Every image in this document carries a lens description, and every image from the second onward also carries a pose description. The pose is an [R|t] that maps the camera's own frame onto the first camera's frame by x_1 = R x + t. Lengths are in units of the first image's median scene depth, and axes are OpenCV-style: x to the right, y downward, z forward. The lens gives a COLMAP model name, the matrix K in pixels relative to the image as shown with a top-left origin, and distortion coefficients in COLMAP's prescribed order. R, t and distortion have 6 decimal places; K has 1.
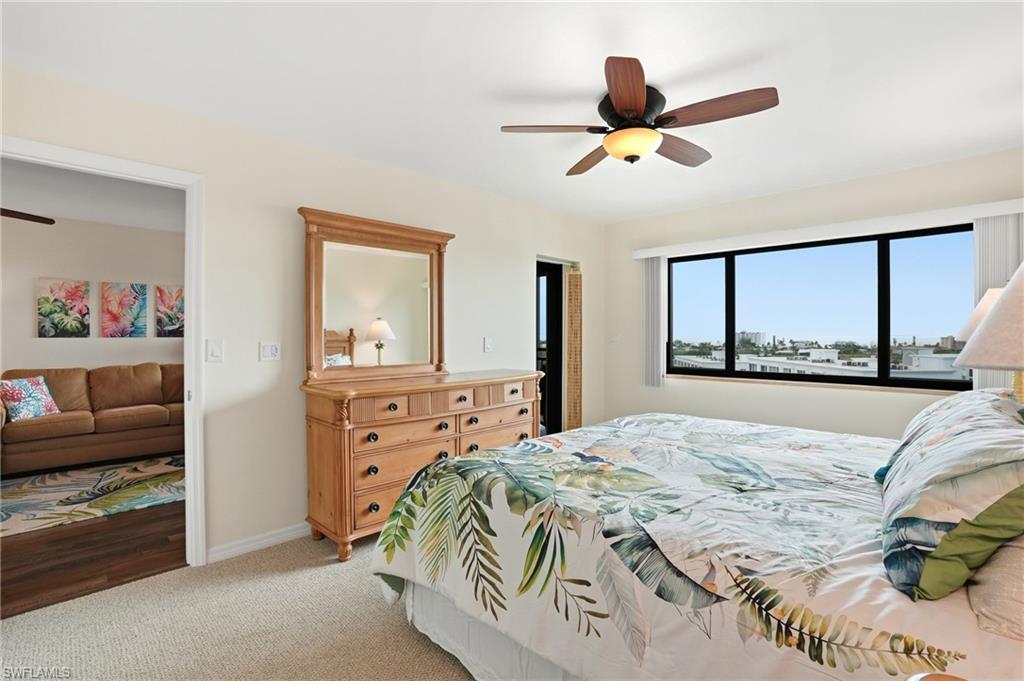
lens RADIAL K [[470.0, 0, 496.8], [0, 470.0, 332.4], [0, 0, 1]] dist [-0.073647, 0.025308]
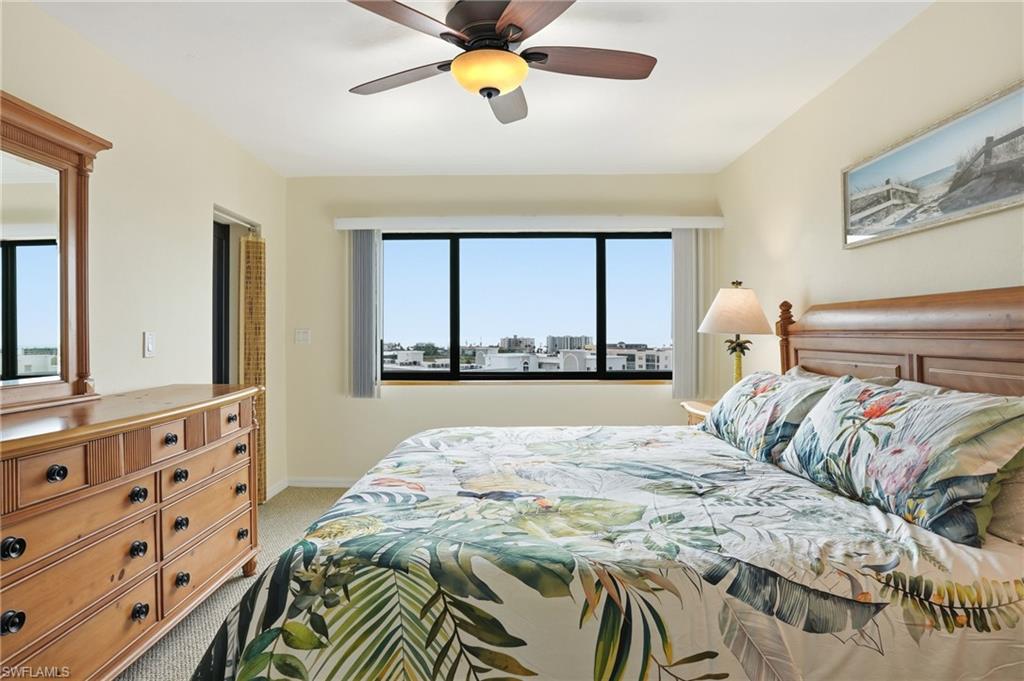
lens RADIAL K [[582.5, 0, 498.4], [0, 582.5, 336.1], [0, 0, 1]] dist [-0.061922, 0.030371]
pose [[0.708479, -0.002267, 0.705728, -0.519079], [-0.000716, 0.999992, 0.003931, 0.029592], [-0.705731, -0.003290, 0.708472, 0.460323]]
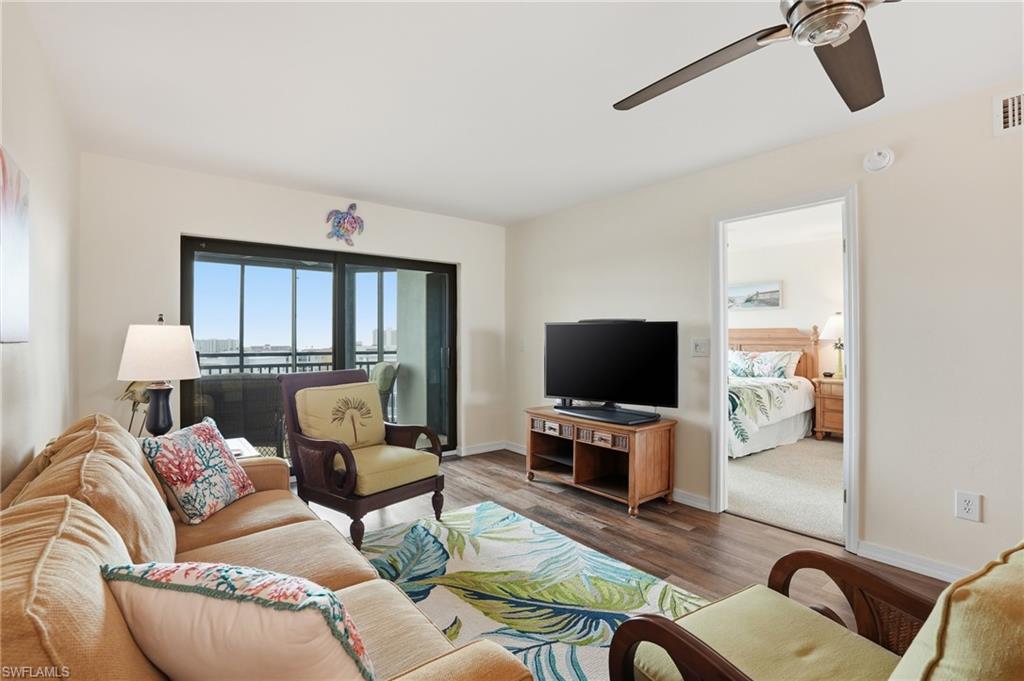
lens RADIAL K [[485.7, 0, 505.9], [0, 485.7, 336.8], [0, 0, 1]] dist [-0.070611, 0.030408]
pose [[0.092479, 0.001547, 0.995713, -3.174800], [-0.001874, 0.999997, -0.001379, 0.022275], [-0.995713, -0.001739, 0.092482, 2.281387]]
